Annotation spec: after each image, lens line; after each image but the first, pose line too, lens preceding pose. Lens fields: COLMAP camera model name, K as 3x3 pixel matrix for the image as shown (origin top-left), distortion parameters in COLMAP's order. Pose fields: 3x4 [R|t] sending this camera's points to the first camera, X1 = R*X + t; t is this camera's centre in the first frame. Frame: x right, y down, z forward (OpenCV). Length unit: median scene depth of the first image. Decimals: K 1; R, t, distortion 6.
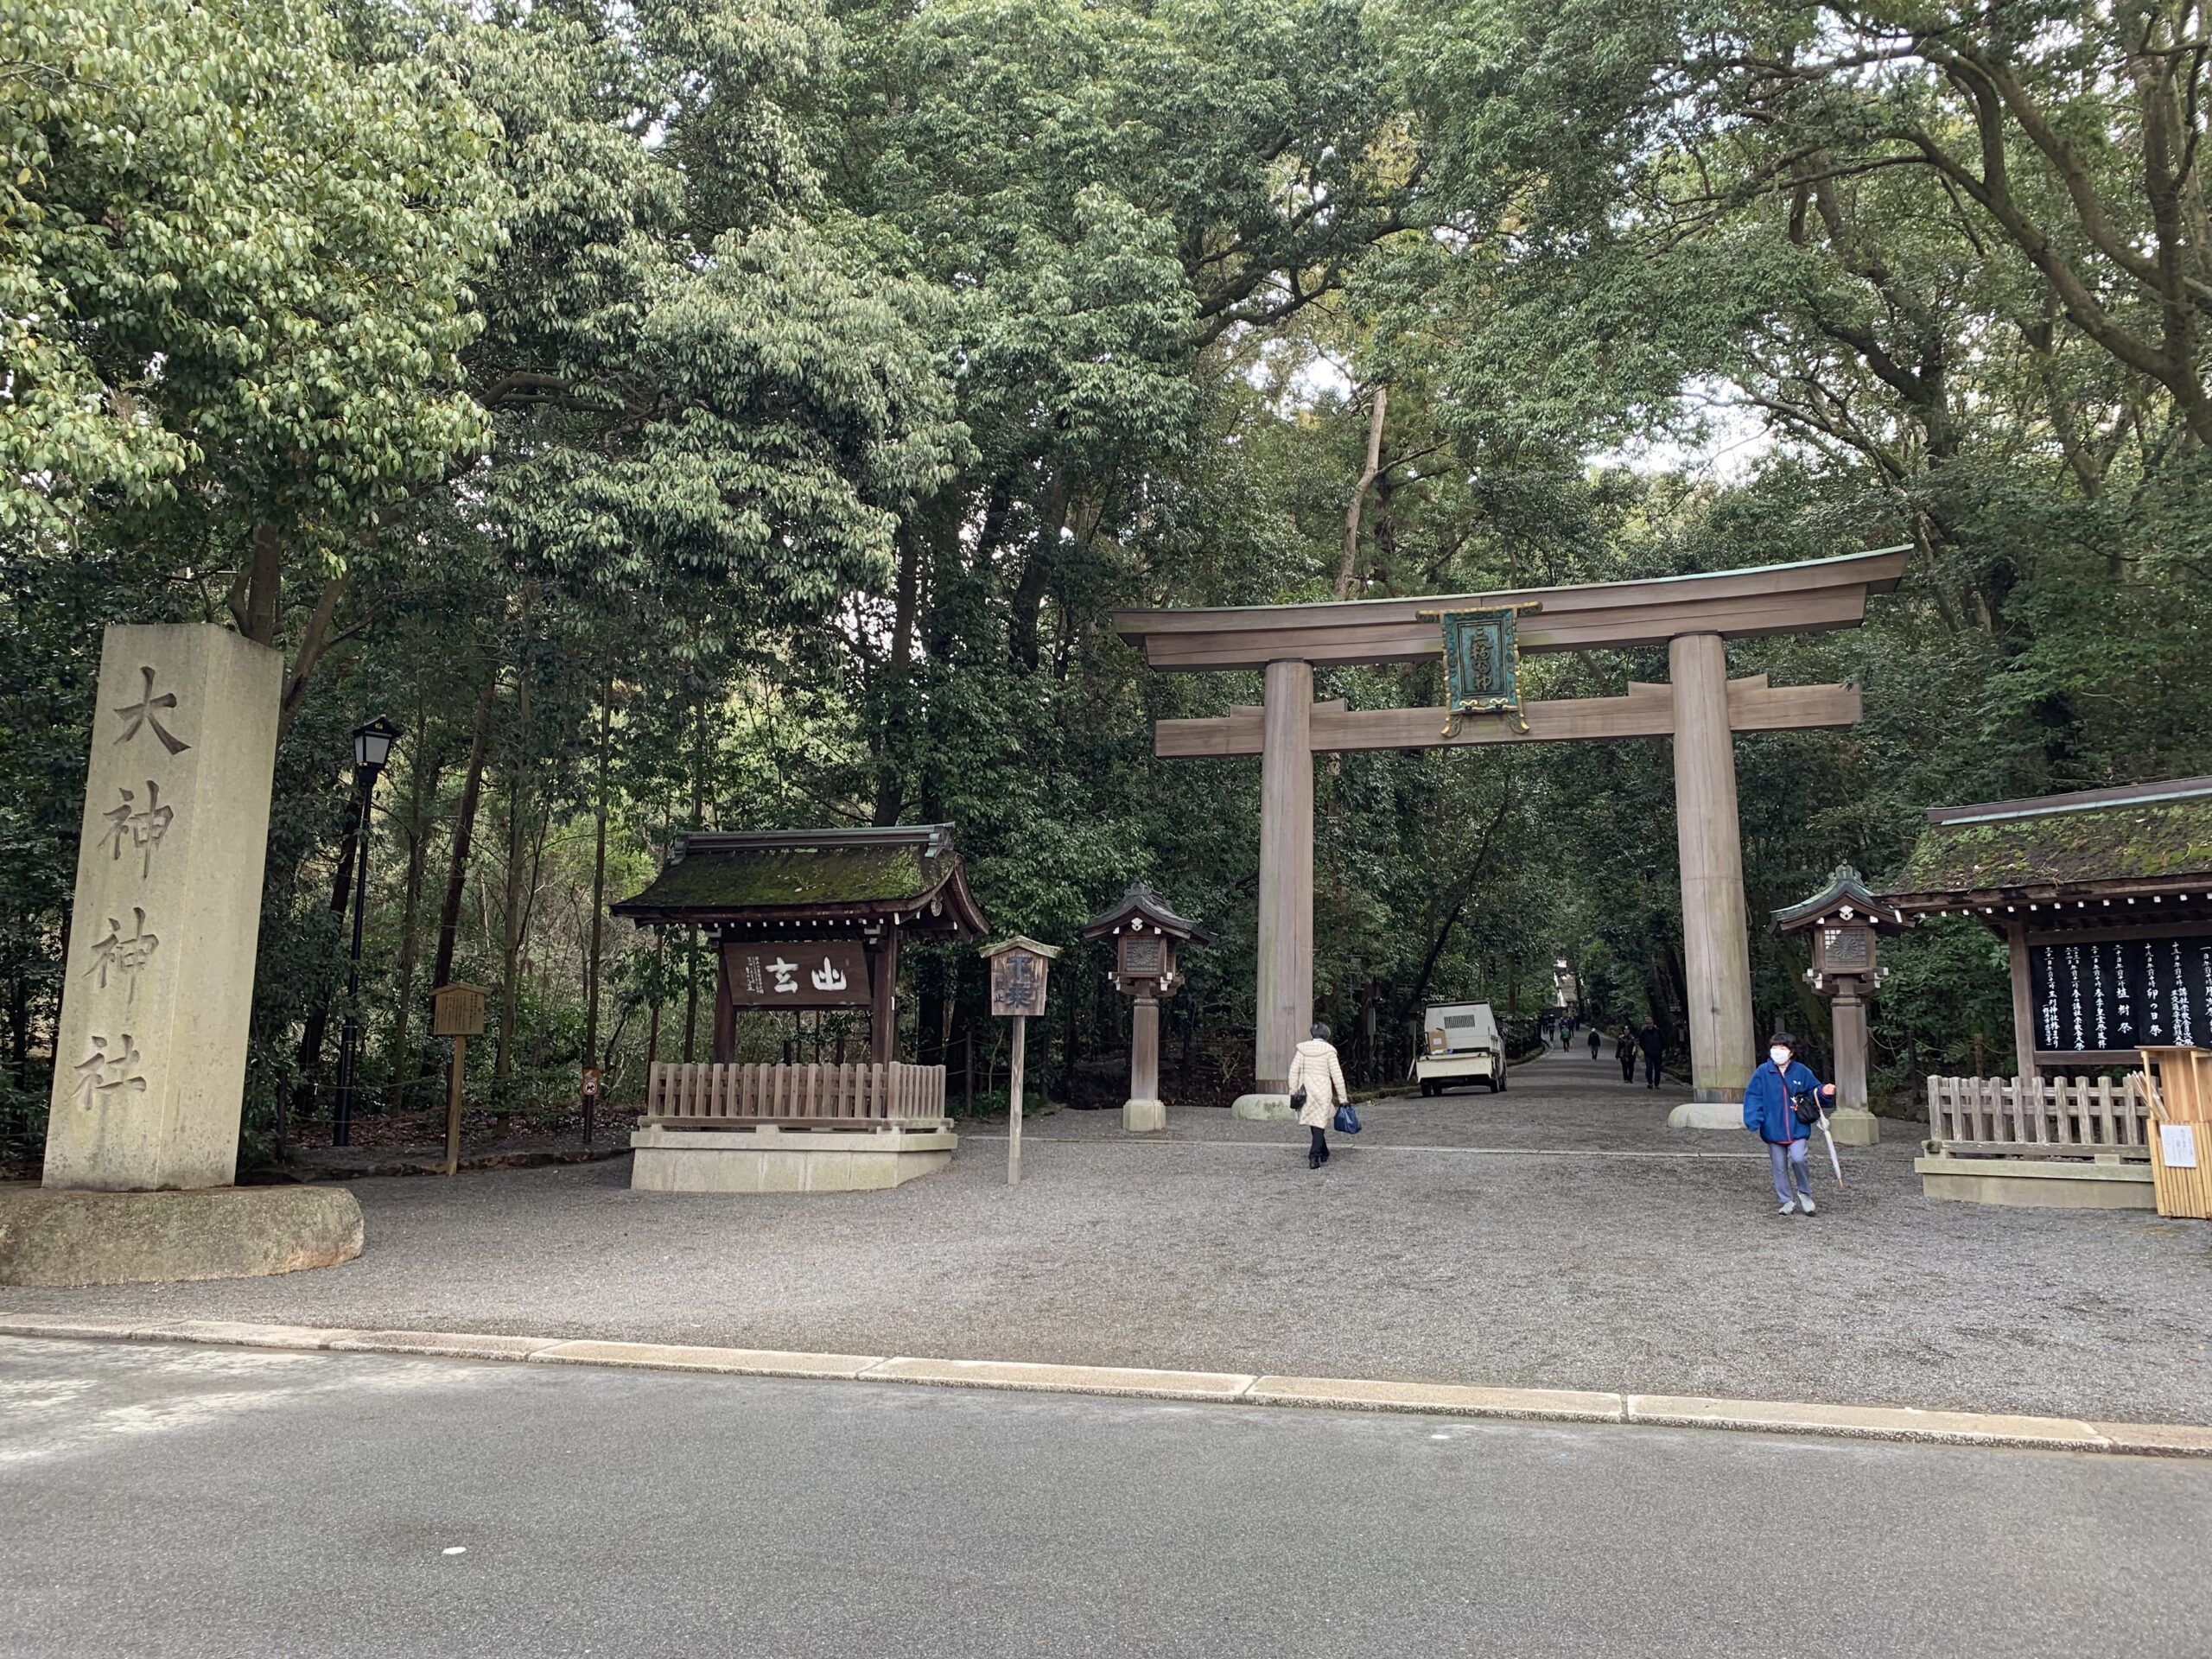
lens RADIAL K [[1624.2, 0, 1106.3], [0, 1624.2, 815.7], [0, 0, 1]] dist [0.066656, -0.117637]
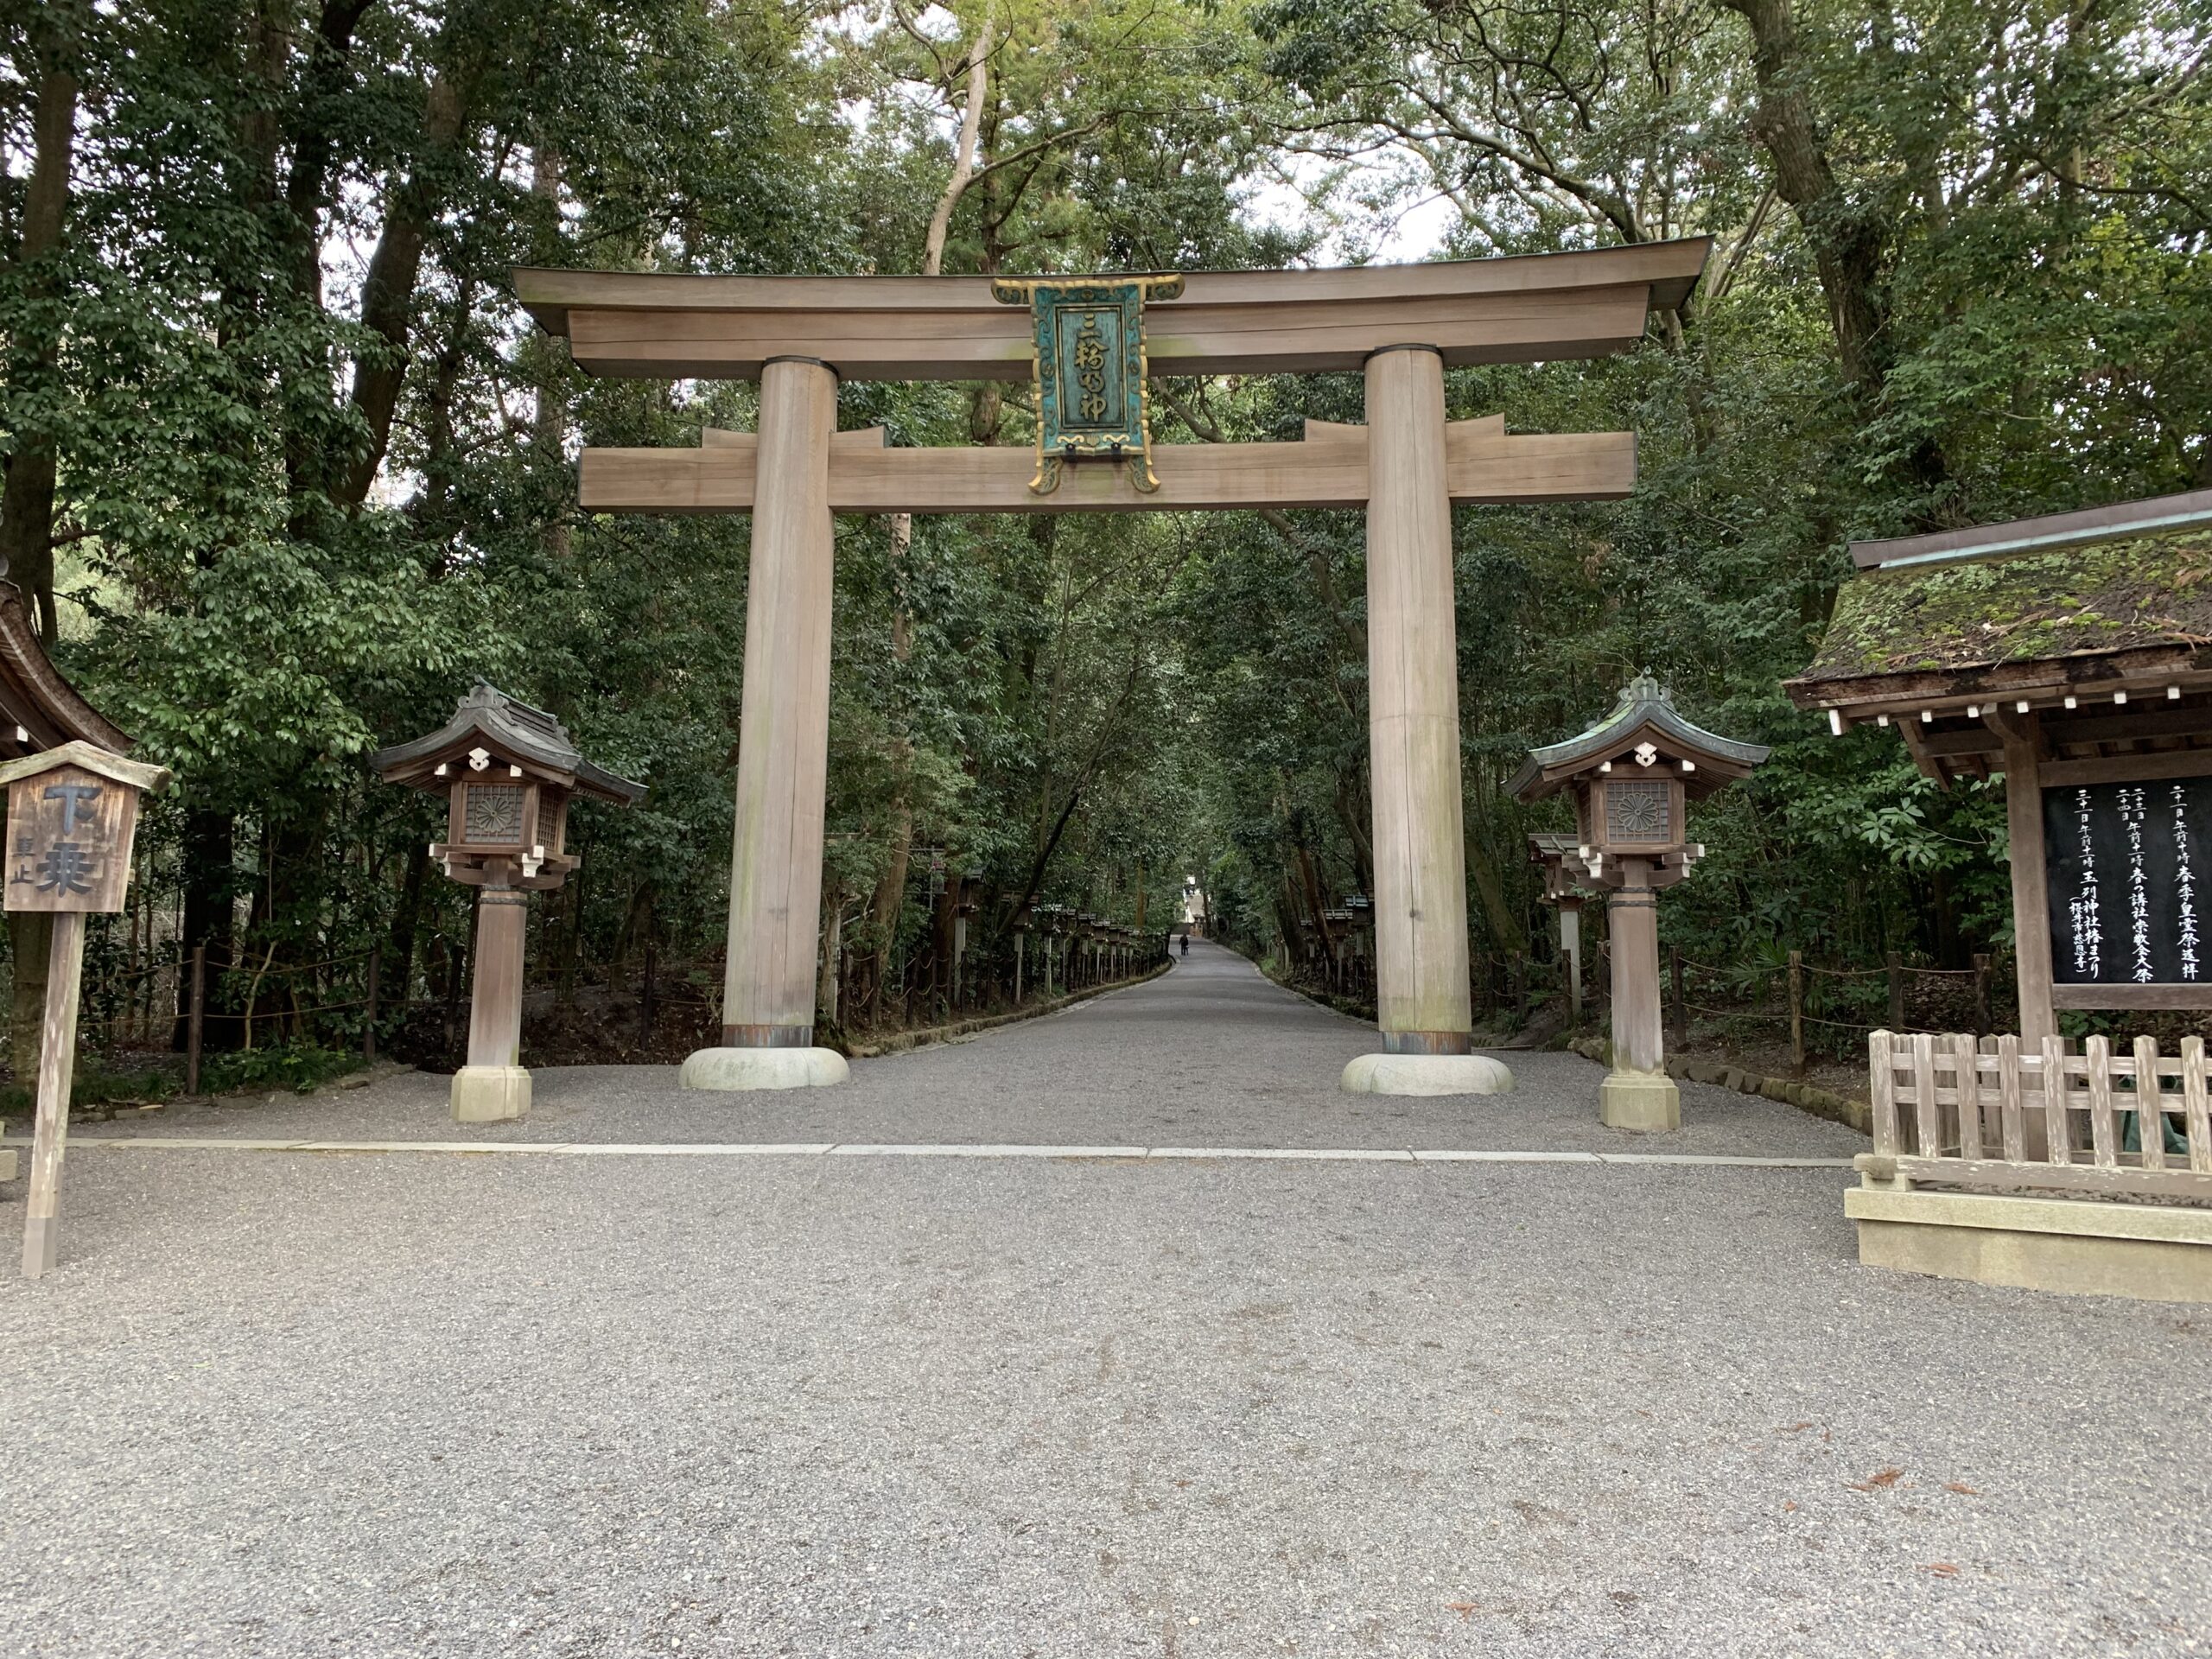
lens RADIAL K [[1624.2, 0, 1106.3], [0, 1624.2, 815.7], [0, 0, 1]] dist [0.066656, -0.117637]
pose [[0.976009, 0.019167, 0.216886, 0.103089], [-0.030175, 0.998413, 0.047557, 0.049822], [-0.215630, -0.052961, 0.975038, 0.375060]]
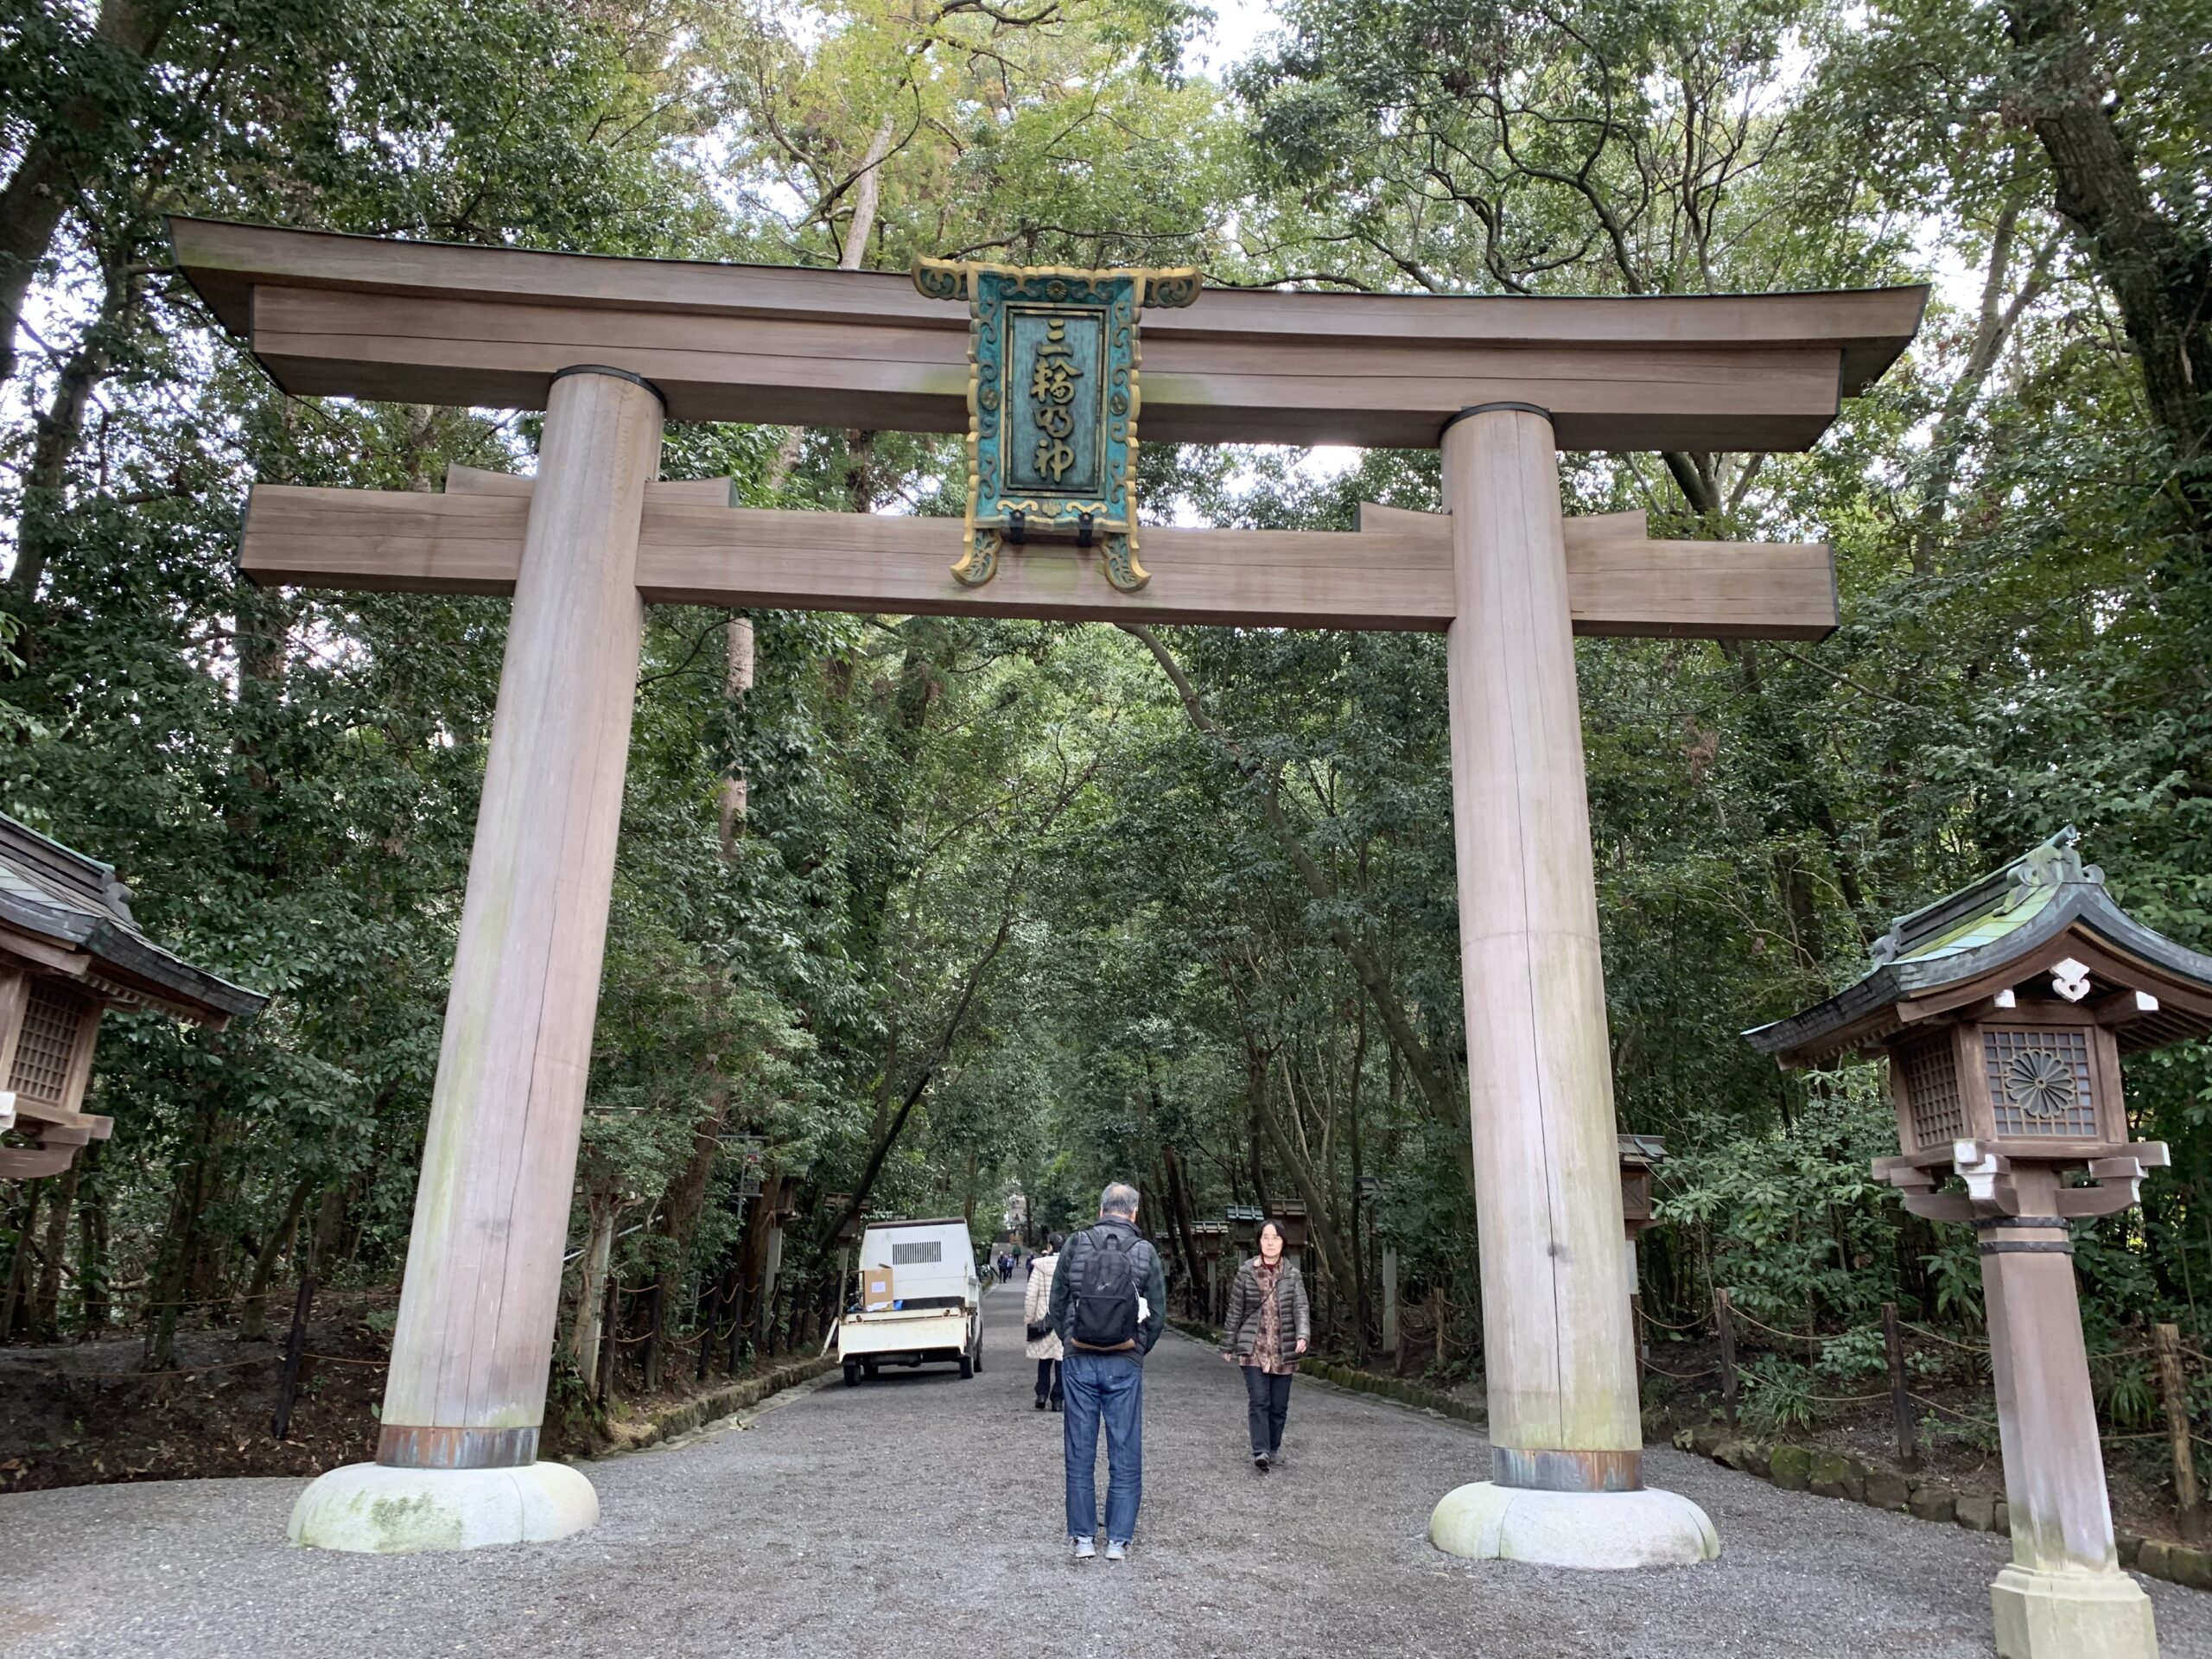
lens RADIAL K [[1656.2, 0, 1117.8], [0, 1656.2, 834.6], [0, 0, 1]] dist [0.074915, -0.121260]
pose [[0.943200, 0.098563, 0.317268, 0.121426], [-0.061653, 0.990319, -0.124367, 0.071899], [-0.326455, 0.097742, 0.940146, 0.610943]]
